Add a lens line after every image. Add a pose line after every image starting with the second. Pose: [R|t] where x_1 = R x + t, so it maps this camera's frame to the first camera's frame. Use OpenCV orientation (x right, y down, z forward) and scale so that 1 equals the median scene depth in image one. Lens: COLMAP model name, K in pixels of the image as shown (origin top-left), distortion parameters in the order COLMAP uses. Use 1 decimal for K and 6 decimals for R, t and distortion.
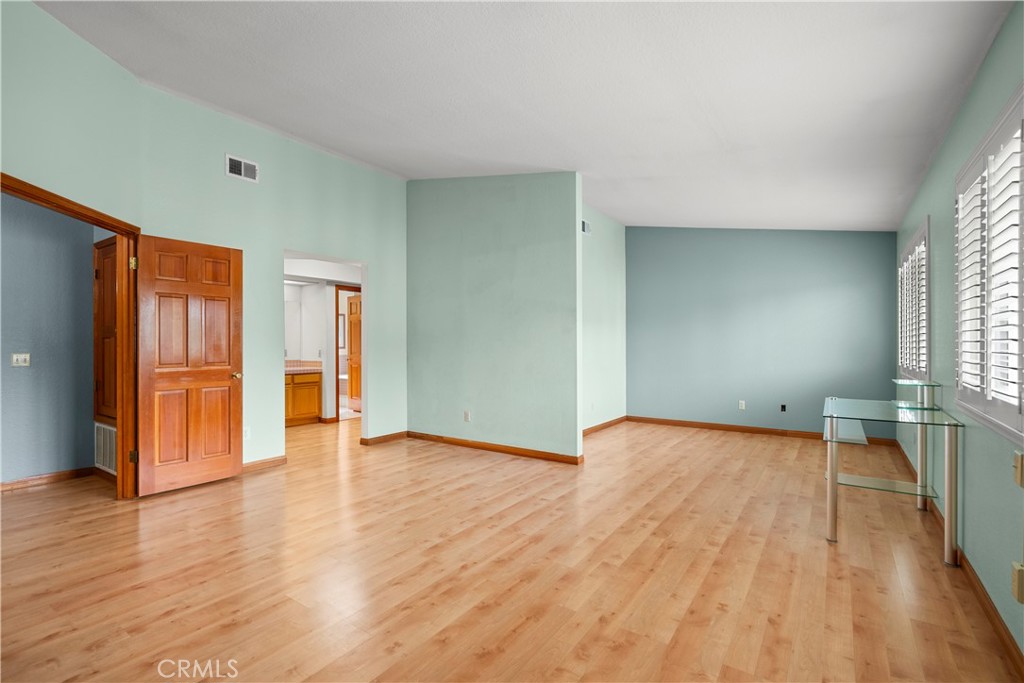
lens RADIAL K [[470.4, 0, 510.8], [0, 470.4, 343.2], [0, 0, 1]] dist [0.001421, -0.000131]
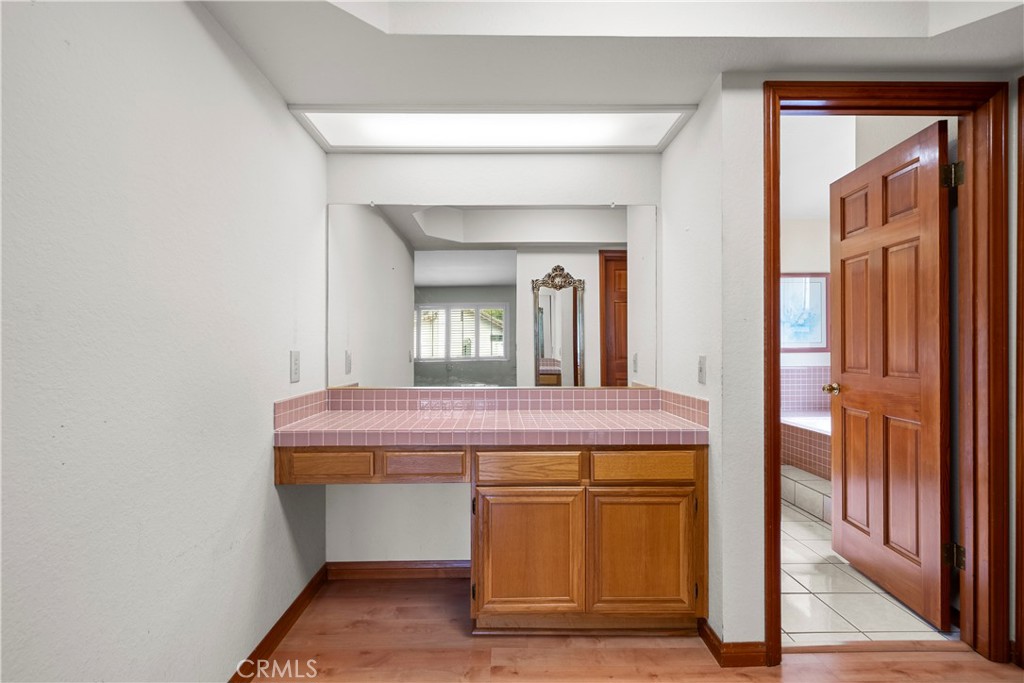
lens RADIAL K [[470.4, 0, 510.6], [0, 470.4, 342.5], [0, 0, 1]] dist [0.001421, -0.000131]
pose [[0.580003, 0.000500, -0.814614, -0.432901], [-0.002054, 0.999998, -0.000849, 0.011170], [0.814612, 0.002166, 0.580003, 1.296961]]
